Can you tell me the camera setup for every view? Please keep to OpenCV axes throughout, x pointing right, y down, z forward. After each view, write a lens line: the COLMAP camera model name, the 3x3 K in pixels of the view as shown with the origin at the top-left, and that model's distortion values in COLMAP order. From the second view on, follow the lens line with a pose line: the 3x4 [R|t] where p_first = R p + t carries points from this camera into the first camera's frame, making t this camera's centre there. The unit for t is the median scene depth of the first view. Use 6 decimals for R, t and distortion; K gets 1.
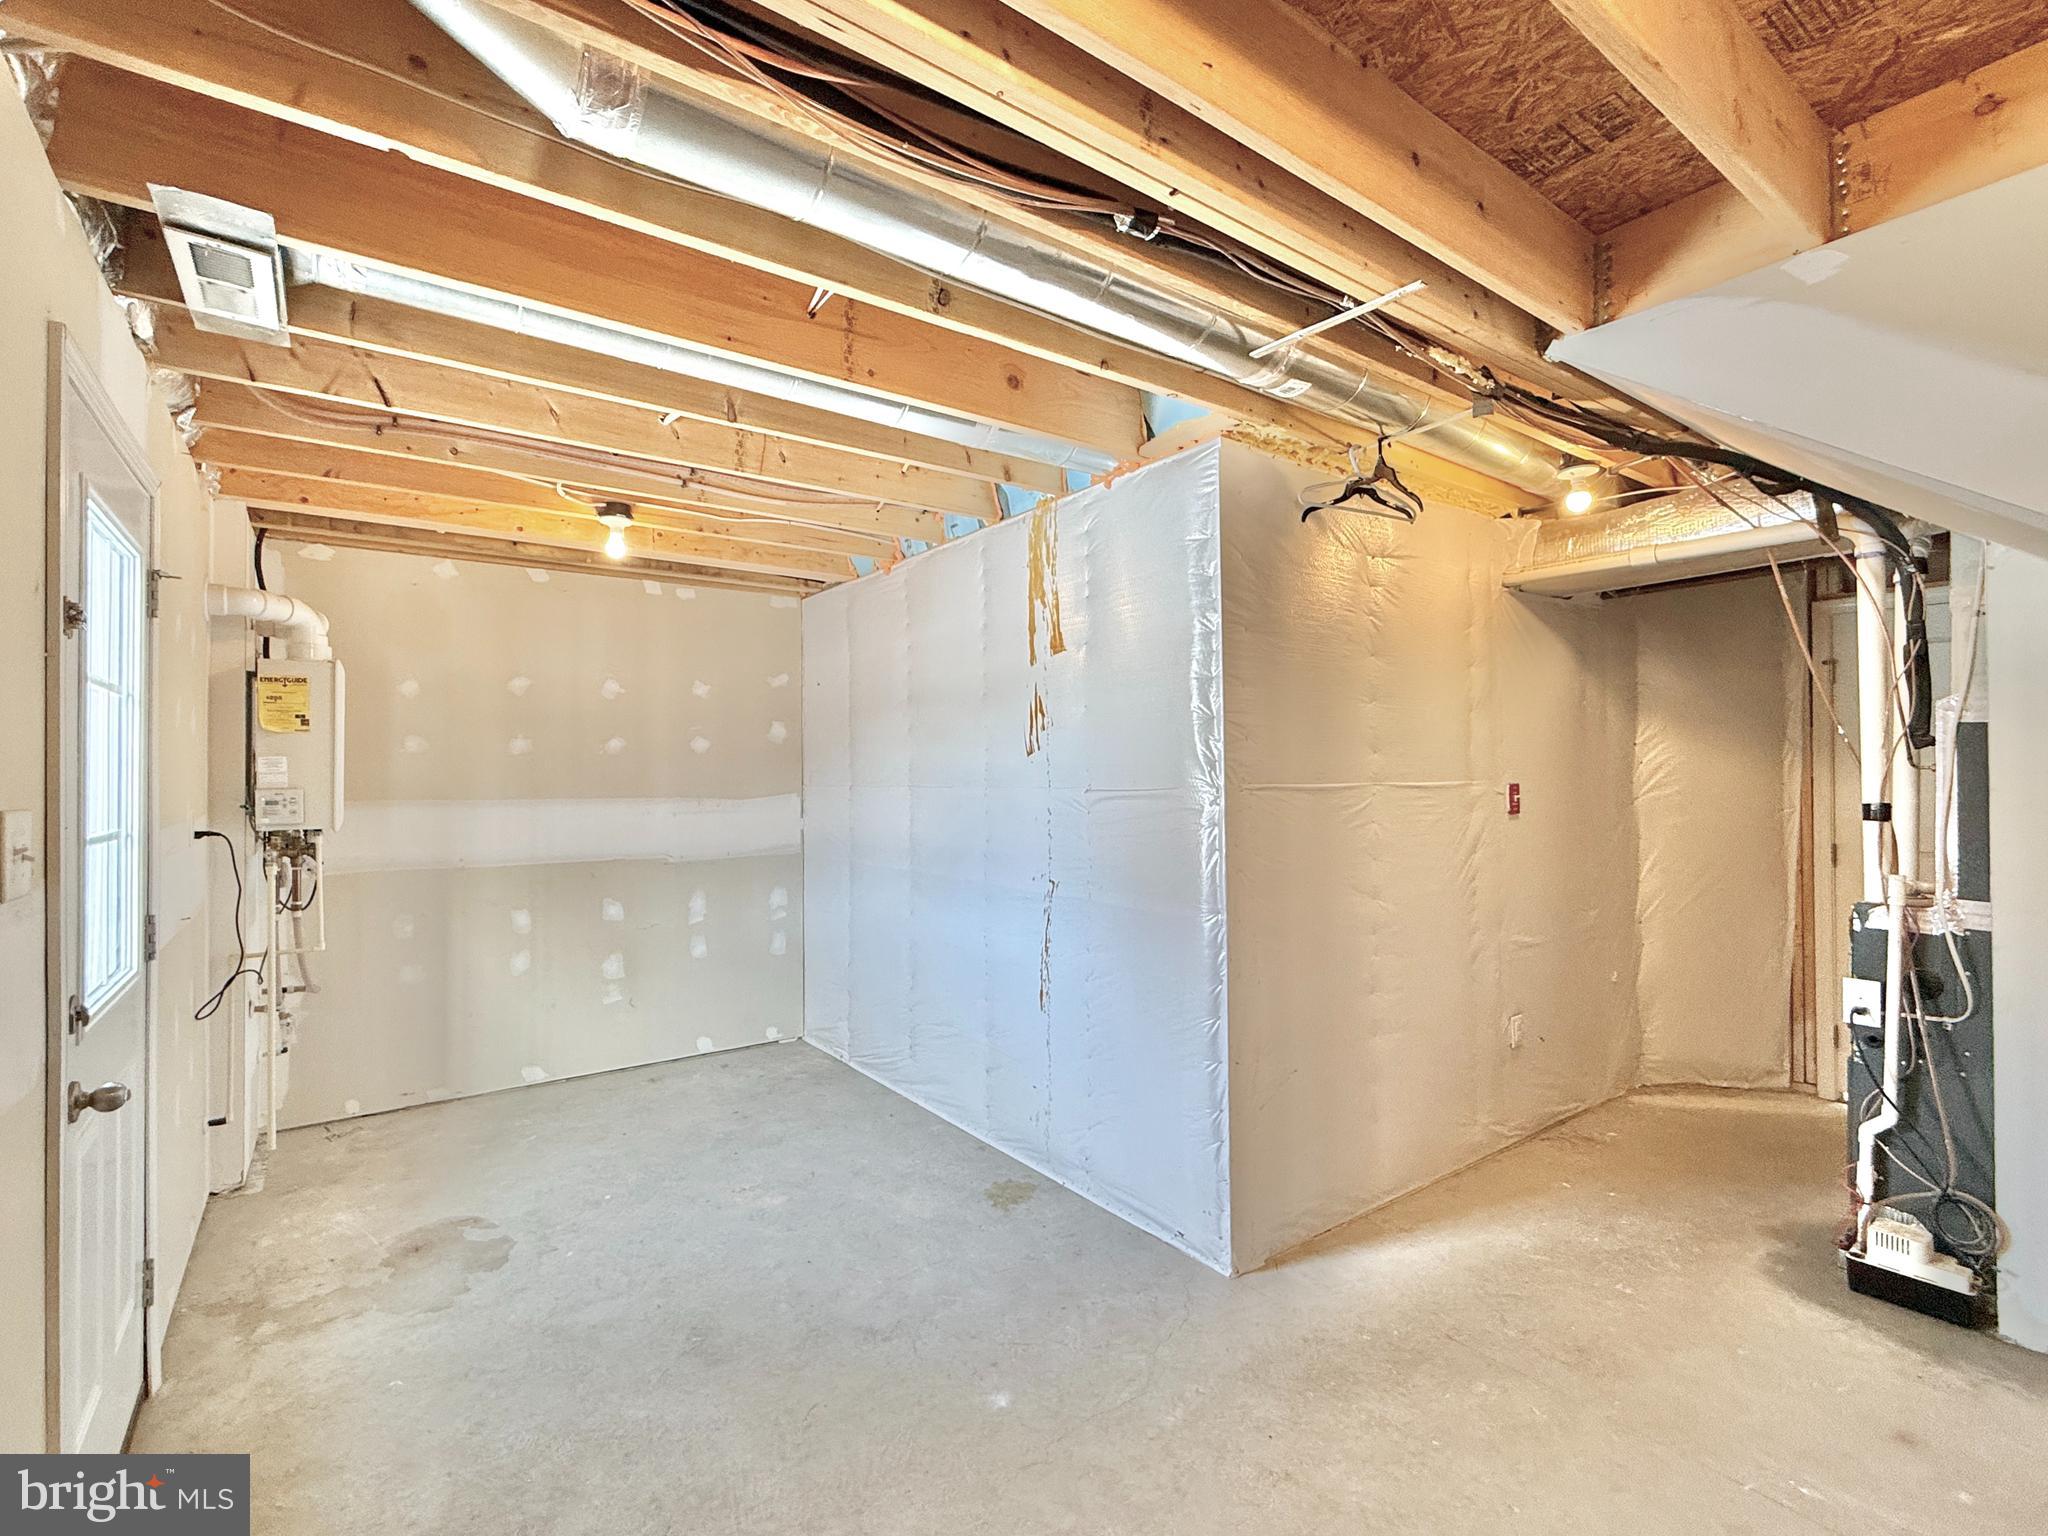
lens RADIAL K [[928.5, 0, 1028.3], [0, 928.5, 764.9], [0, 0, 1]] dist [0.002275, -0.000210]
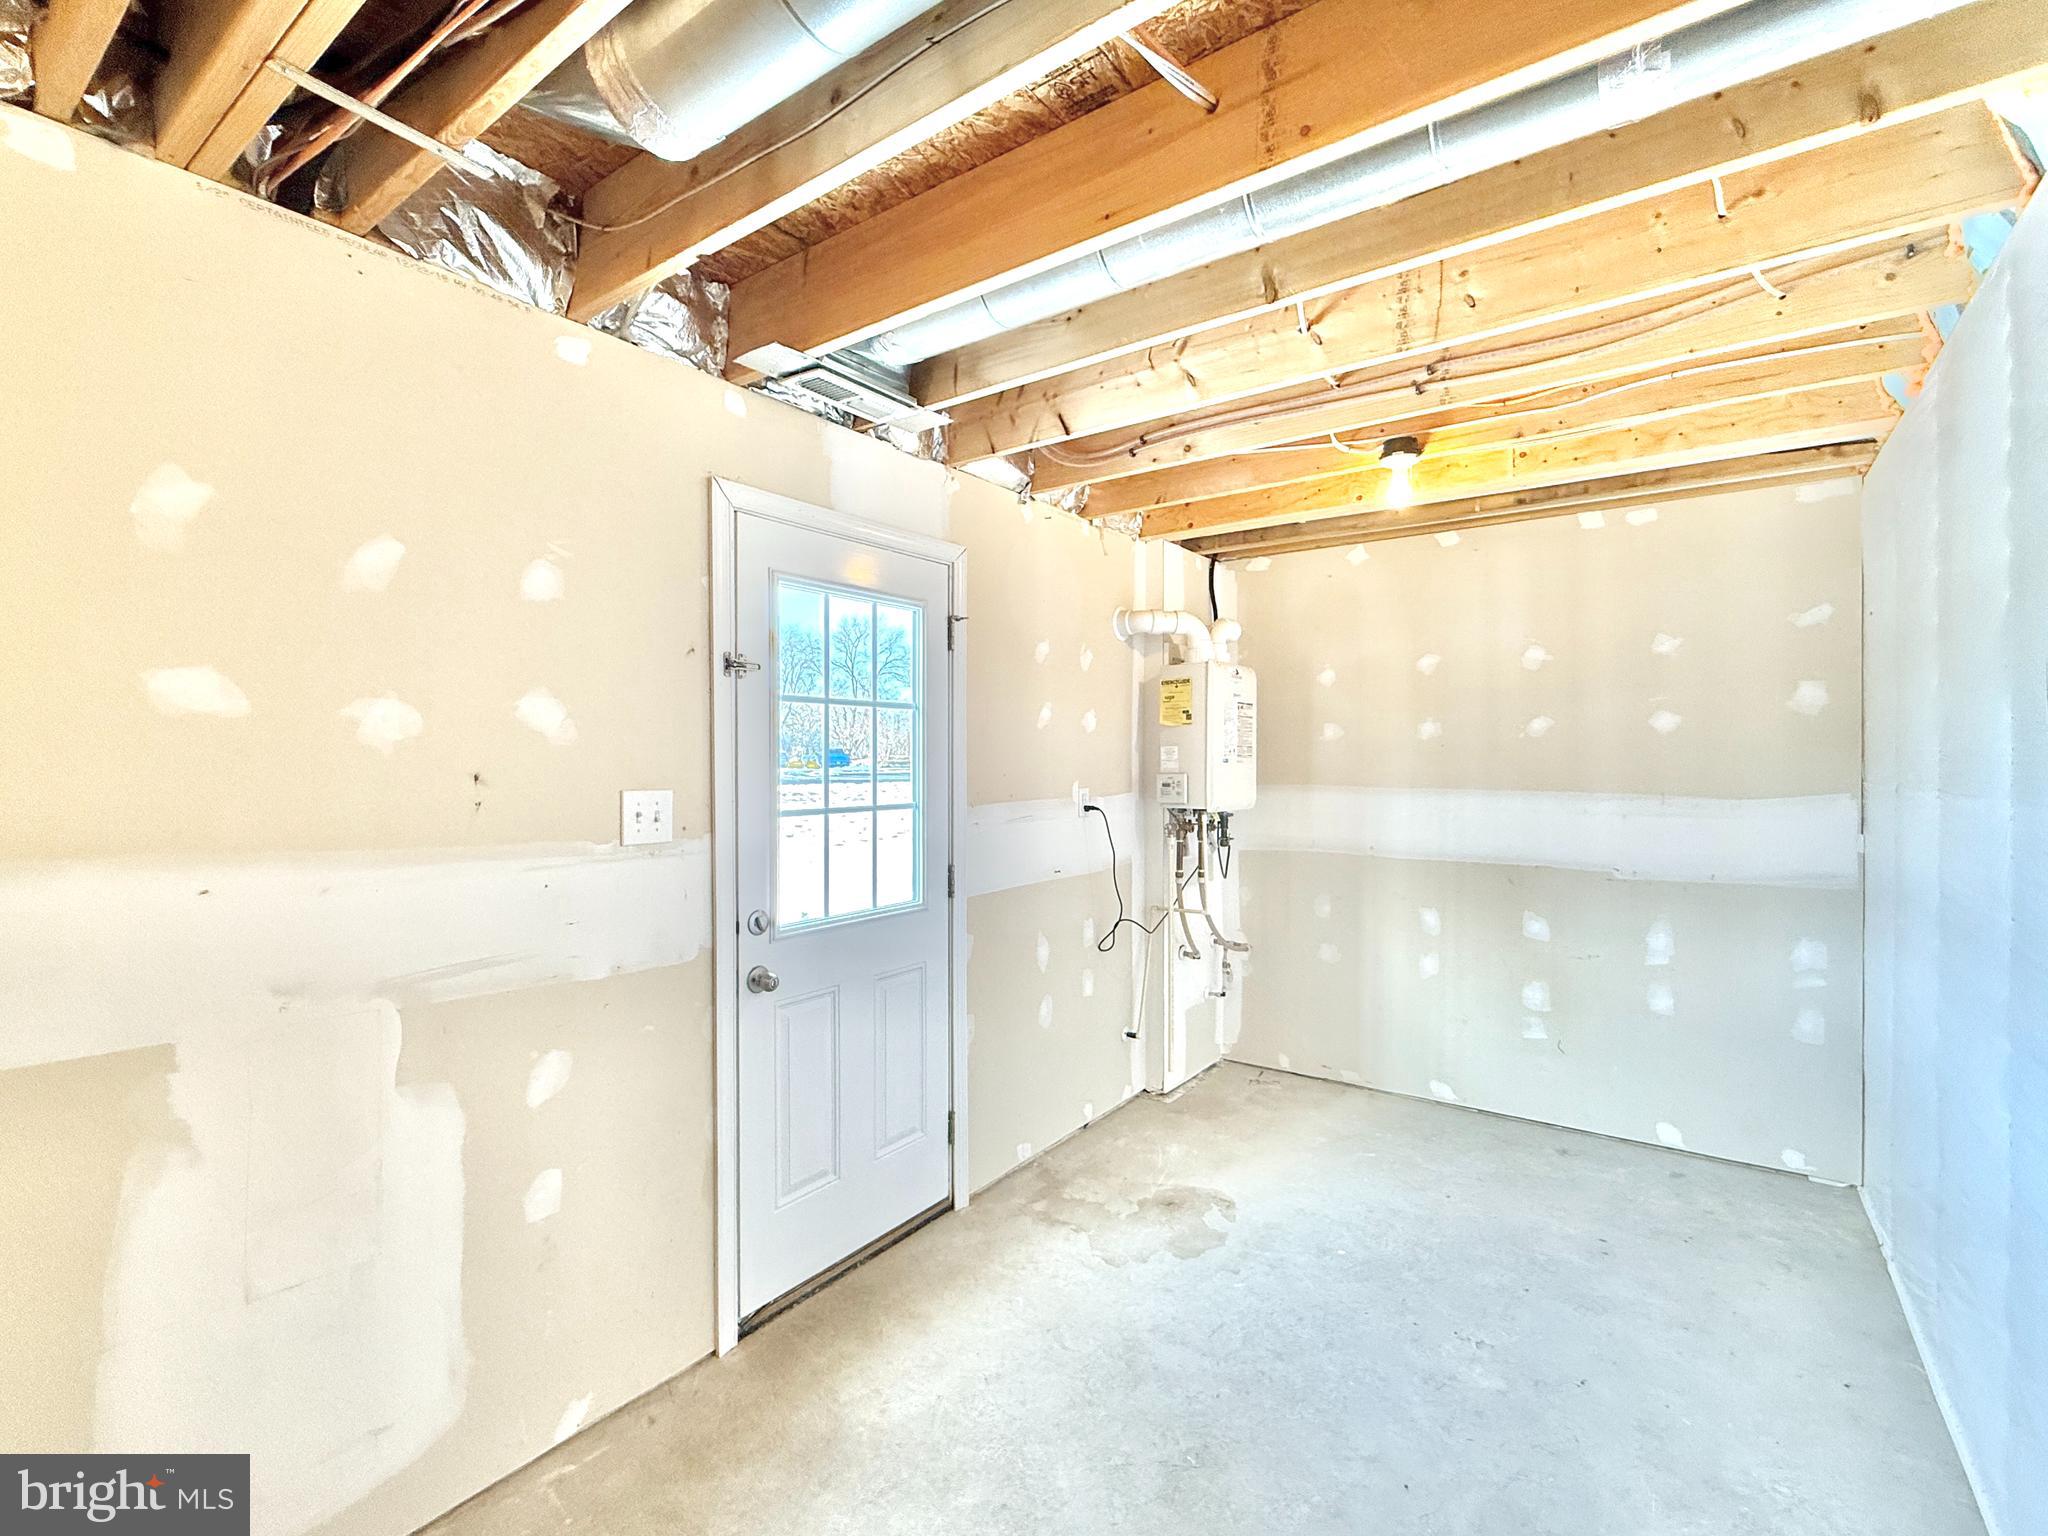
lens RADIAL K [[928.5, 0, 1028.3], [0, 928.5, 764.9], [0, 0, 1]] dist [0.002275, -0.000210]
pose [[0.313557, 0.011605, -0.949499, 0.220516], [0.009552, 0.999836, 0.015375, -0.004405], [0.949521, -0.013891, 0.313395, 0.369693]]
